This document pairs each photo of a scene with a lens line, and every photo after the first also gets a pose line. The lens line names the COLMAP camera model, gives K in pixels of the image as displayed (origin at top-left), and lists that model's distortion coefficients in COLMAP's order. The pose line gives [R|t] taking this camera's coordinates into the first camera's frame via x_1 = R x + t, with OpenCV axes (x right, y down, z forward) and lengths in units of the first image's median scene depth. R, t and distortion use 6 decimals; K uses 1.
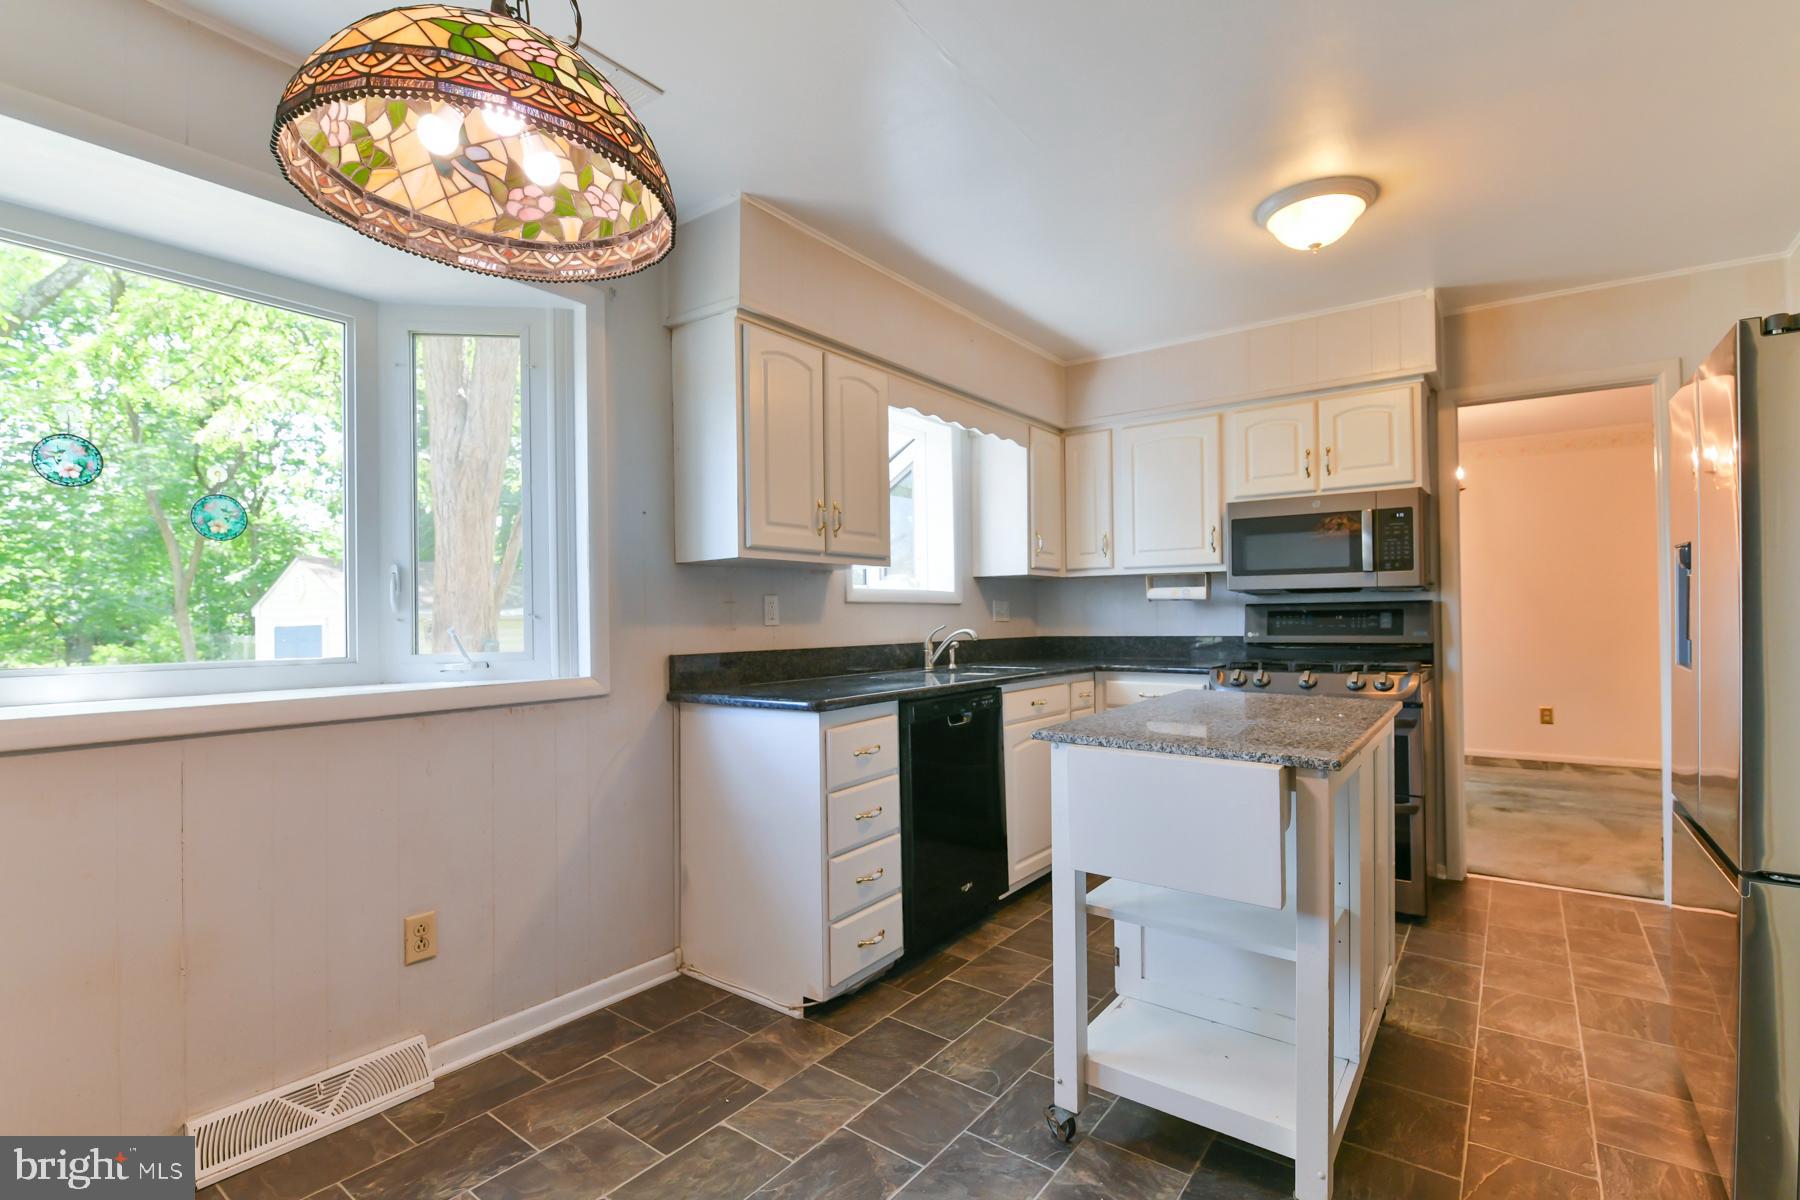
lens RADIAL K [[818.0, 0, 900.0], [0, 818.0, 600.0], [0, 0, 1]] dist [-0.005317, -0.001569]
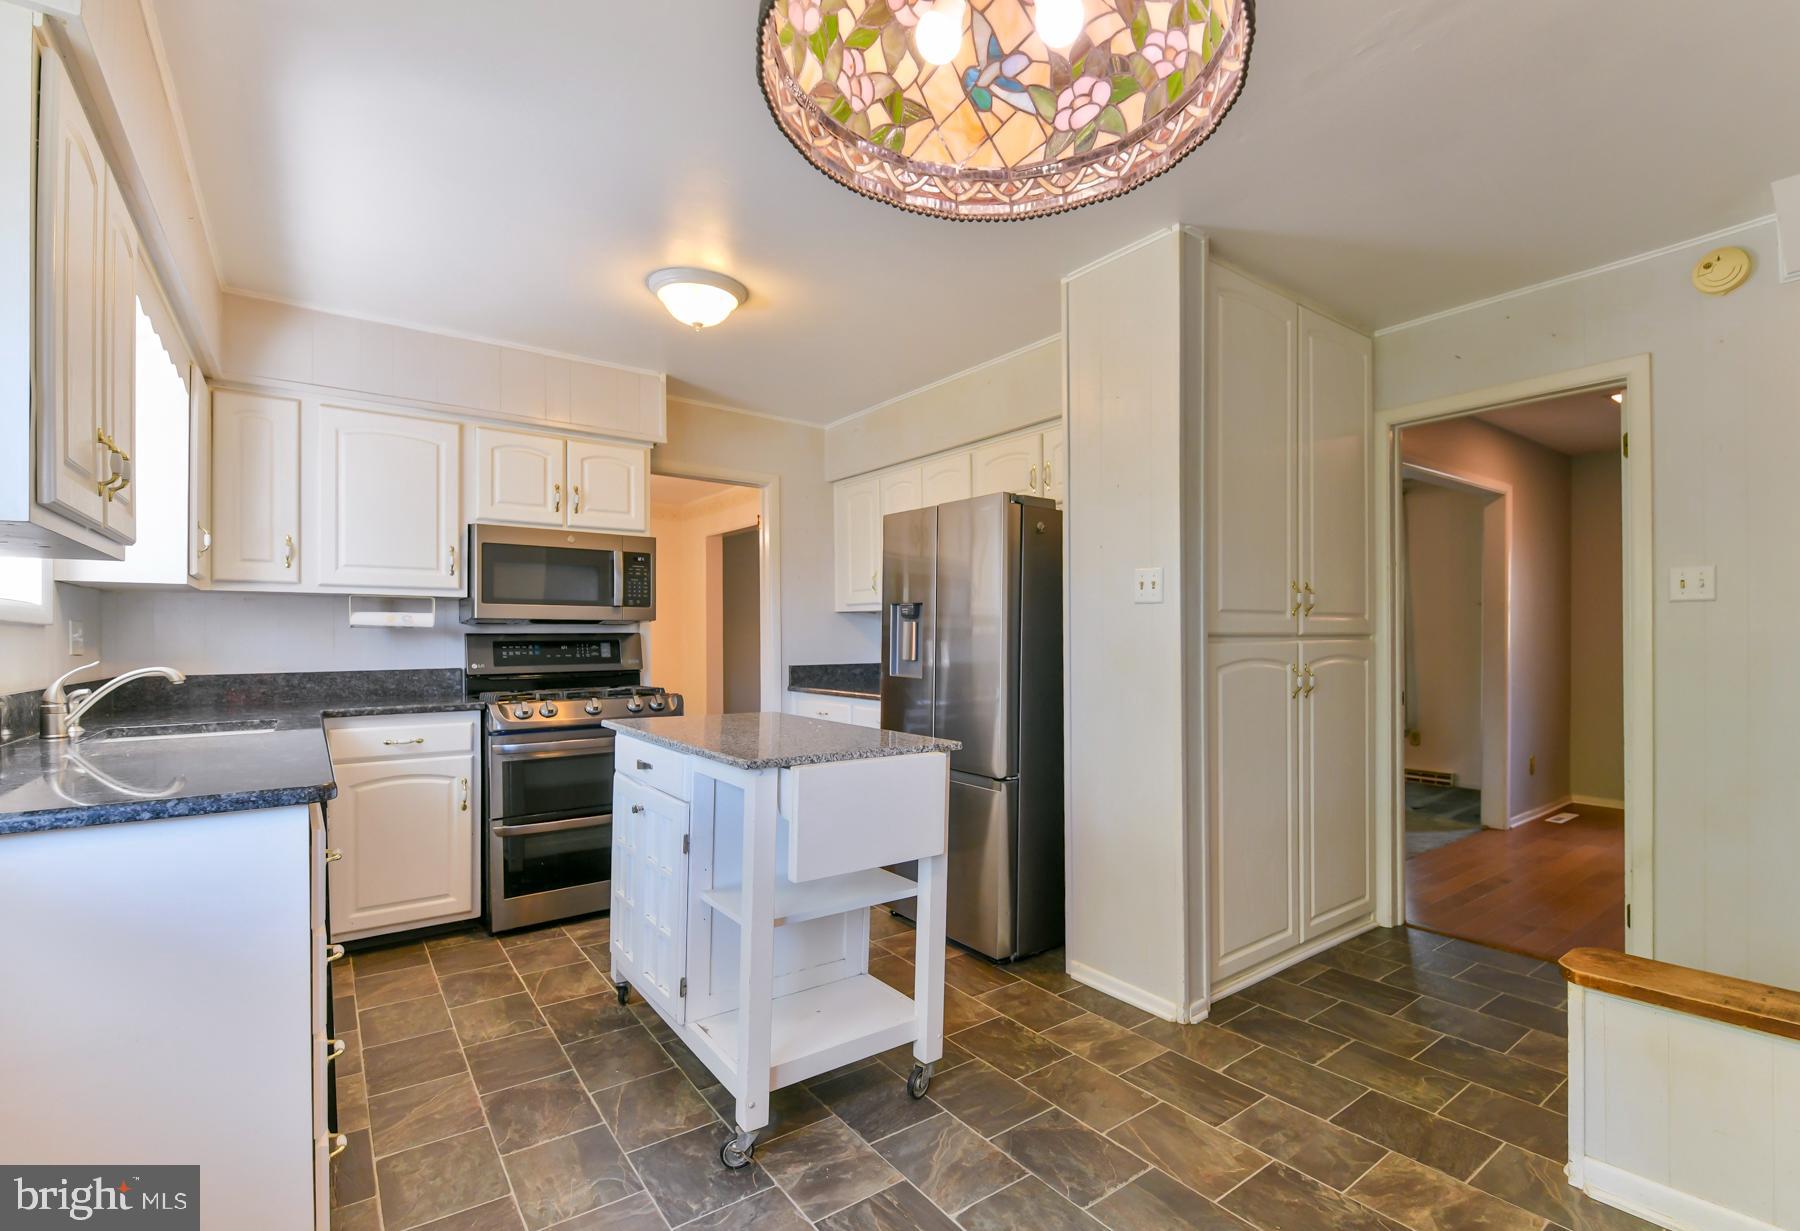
lens RADIAL K [[879.9, 0, 852.9], [0, 879.9, 638.6], [0, 0, 1]] dist [-0.001561, -0.000111]
pose [[0.281675, 0.002423, 0.959507, -1.057644], [-0.021340, 0.999765, 0.003740, -0.004485], [-0.959272, -0.021530, 0.281661, 0.749150]]
